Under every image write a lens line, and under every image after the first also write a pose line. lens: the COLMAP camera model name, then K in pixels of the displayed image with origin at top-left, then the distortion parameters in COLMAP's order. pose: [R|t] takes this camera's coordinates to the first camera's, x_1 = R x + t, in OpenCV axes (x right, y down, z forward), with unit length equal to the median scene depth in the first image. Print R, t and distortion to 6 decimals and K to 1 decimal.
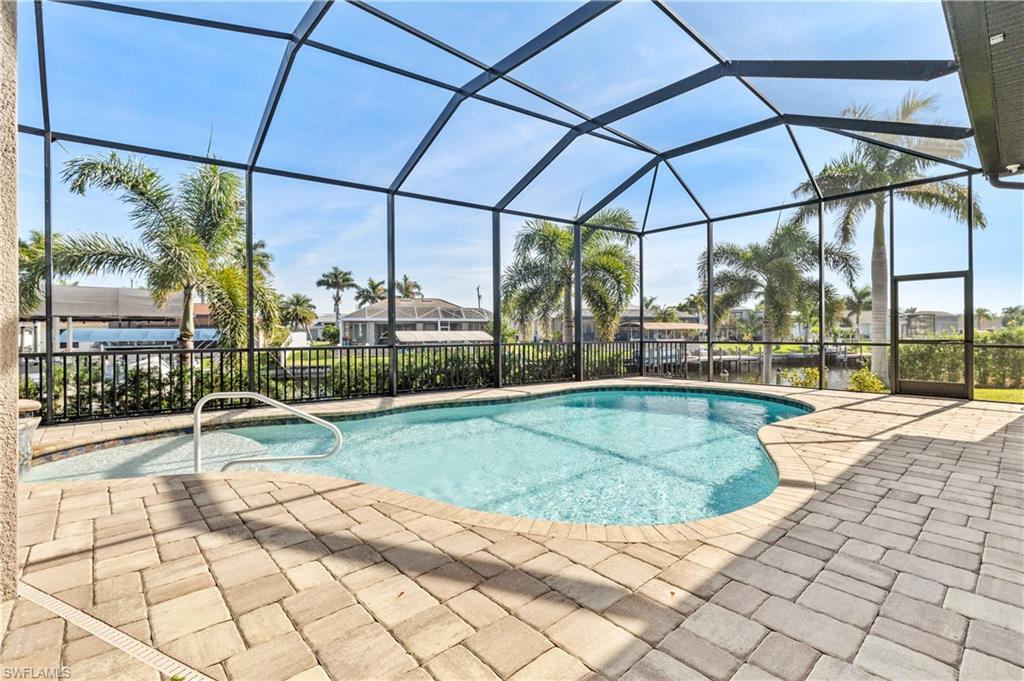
lens RADIAL K [[456.5, 0, 515.2], [0, 456.5, 336.4], [0, 0, 1]] dist [0.010527, 0.000093]
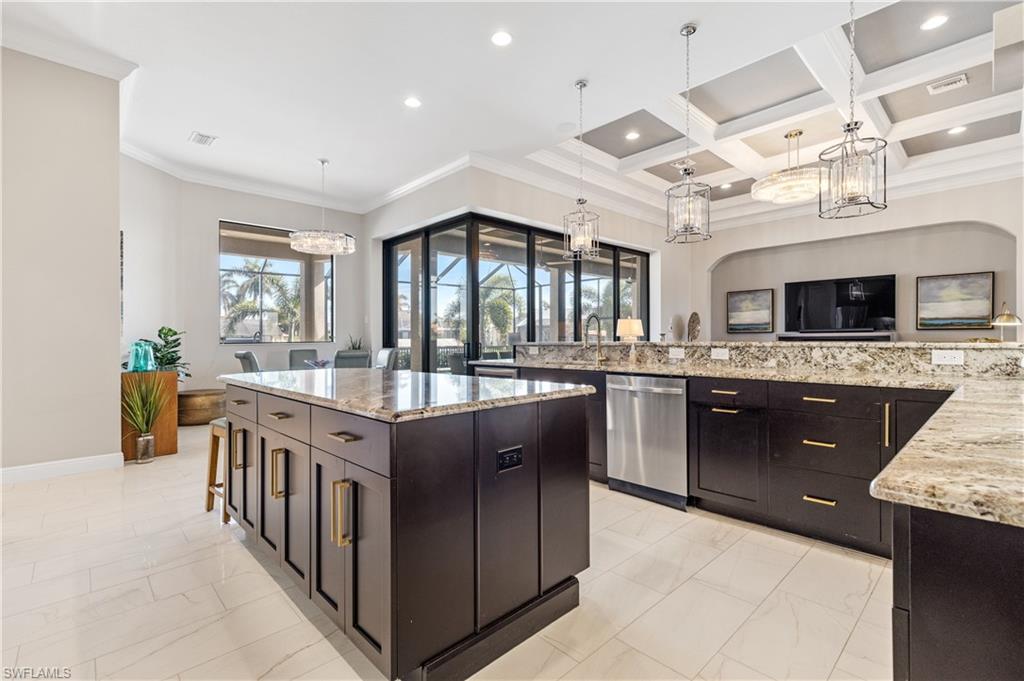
lens RADIAL K [[458.7, 0, 514.2], [0, 458.7, 344.1], [0, 0, 1]] dist [0.003754, 0.000478]
pose [[0.999835, -0.007955, 0.016344, 0.312488], [0.007849, 0.999947, 0.006594, -0.011593], [-0.016395, -0.006464, 0.999845, -1.159323]]
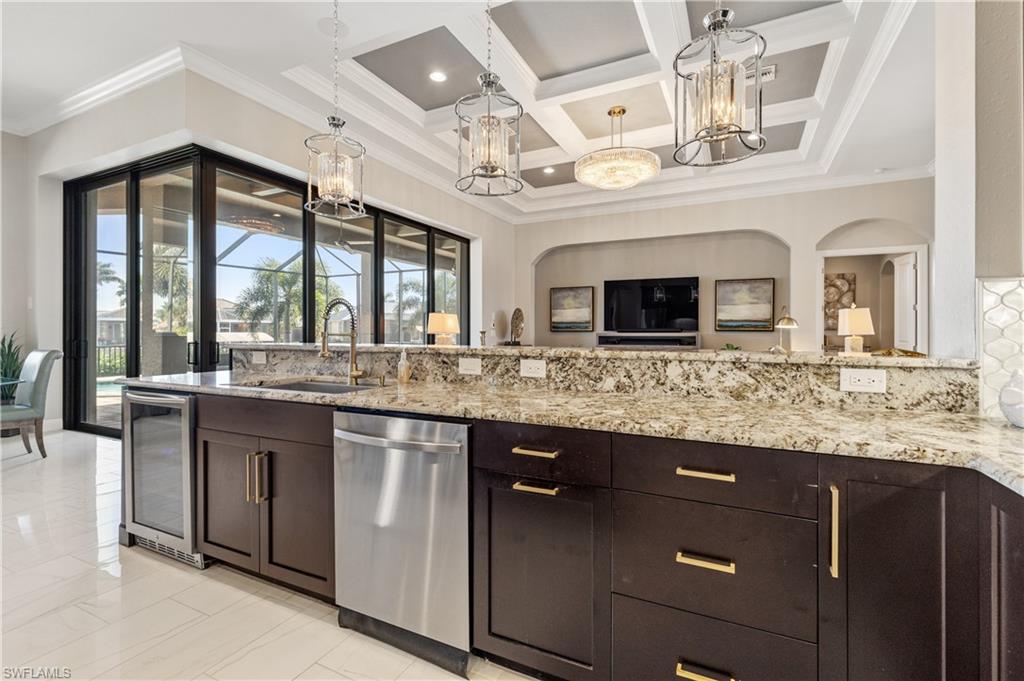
lens RADIAL K [[460.8, 0, 514.3], [0, 460.8, 332.3], [0, 0, 1]] dist [0.003349, 0.000292]
pose [[0.932410, 0.004243, 0.361377, 0.392591], [-0.001225, 0.999962, -0.008580, -0.016005], [-0.361399, 0.007558, 0.932380, -1.002965]]
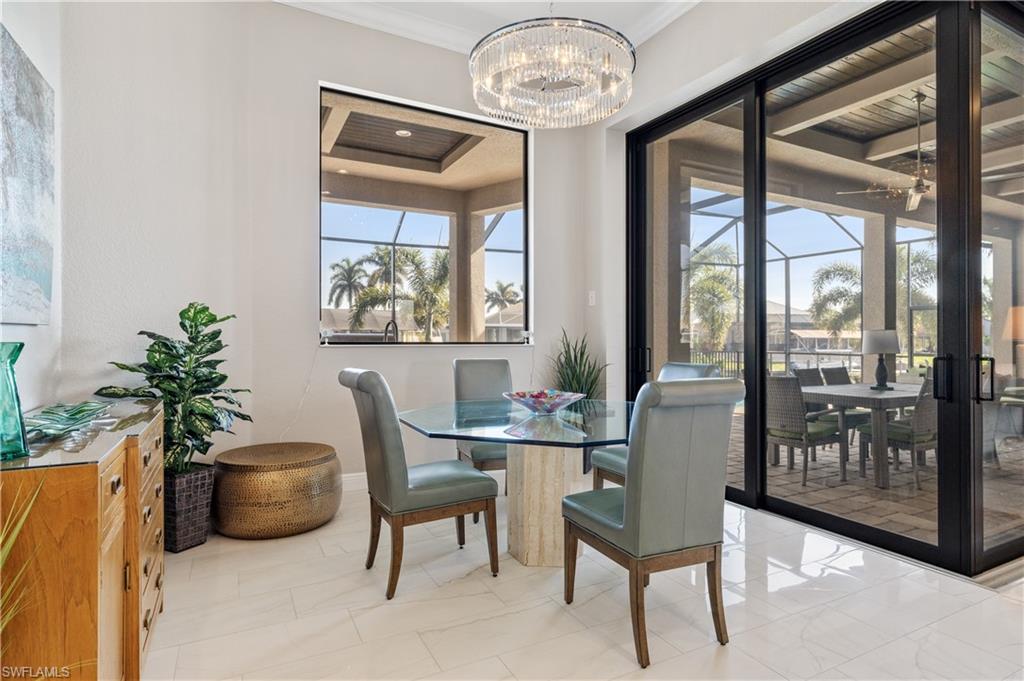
lens RADIAL K [[543.5, 0, 522.6], [0, 543.5, 354.9], [0, 0, 1]] dist [-0.000908, -0.000297]
pose [[0.968982, 0.016436, -0.246584, 0.097014], [-0.010372, 0.999611, 0.025871, -0.015123], [0.246913, -0.022511, 0.968776, -0.766842]]
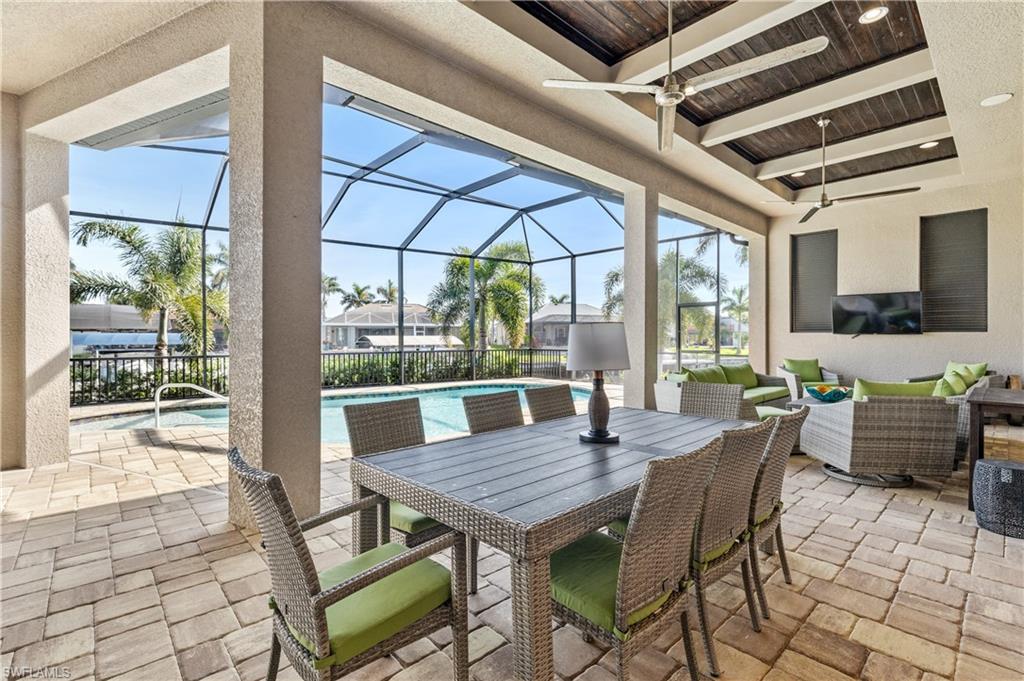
lens RADIAL K [[457.6, 0, 516.7], [0, 457.6, 339.0], [0, 0, 1]] dist [0.001940, 0.000040]
pose [[0.999911, 0.002612, 0.013077, 0.284998], [-0.002616, 0.999997, 0.000278, -0.021465], [-0.013076, -0.000312, 0.999914, -0.329576]]
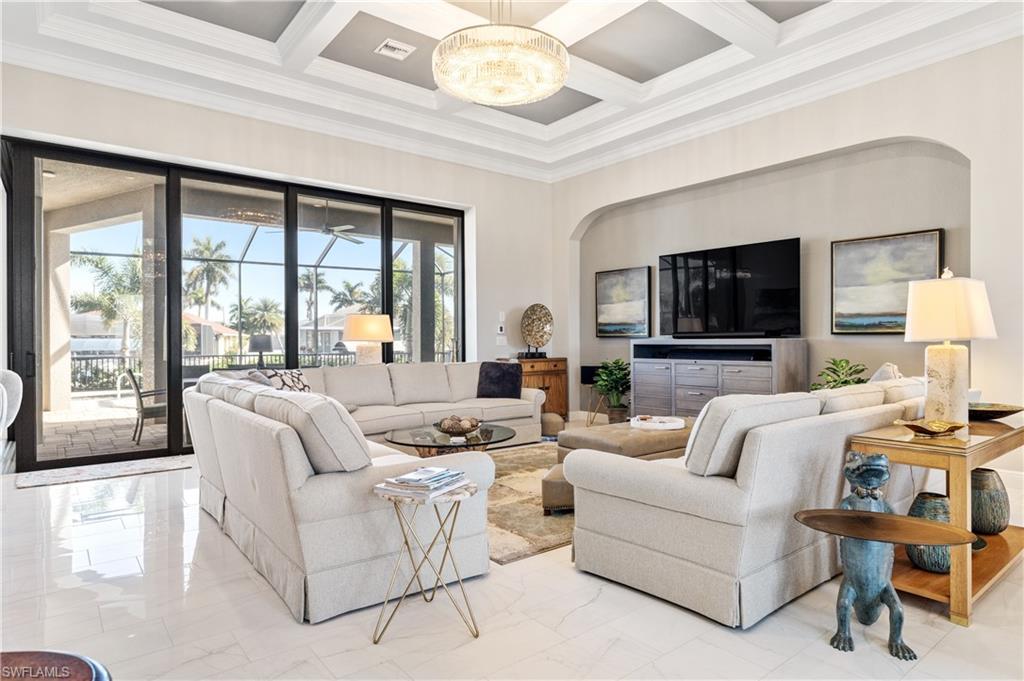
lens RADIAL K [[592.4, 0, 512.0], [0, 592.4, 340.5], [0, 0, 1]] dist [-0.000701, -0.000674]
pose [[0.996758, 0.000621, -0.080450, 0.799385], [-0.001193, 0.999974, -0.007060, -0.016004], [0.080444, 0.007133, 0.996734, -0.958839]]
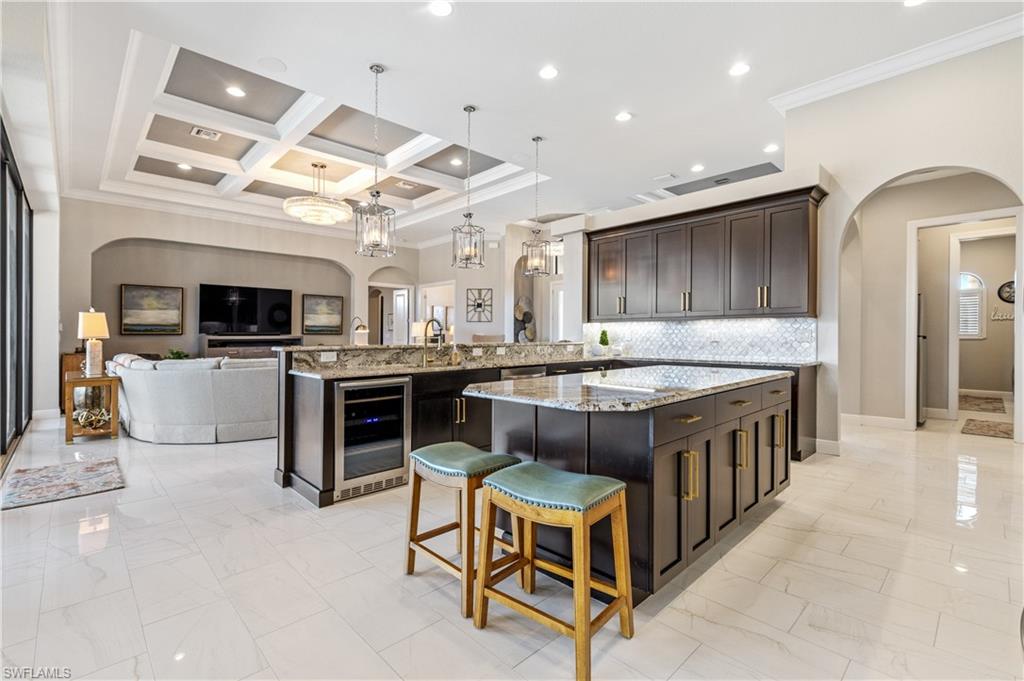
lens RADIAL K [[464.9, 0, 505.3], [0, 464.9, 341.1], [0, 0, 1]] dist [0.002161, 0.000379]
pose [[-0.008969, -0.011149, 0.999898, -0.075134], [0.008987, 0.999897, 0.011229, -0.018057], [-0.999919, 0.009087, -0.008868, -0.792733]]
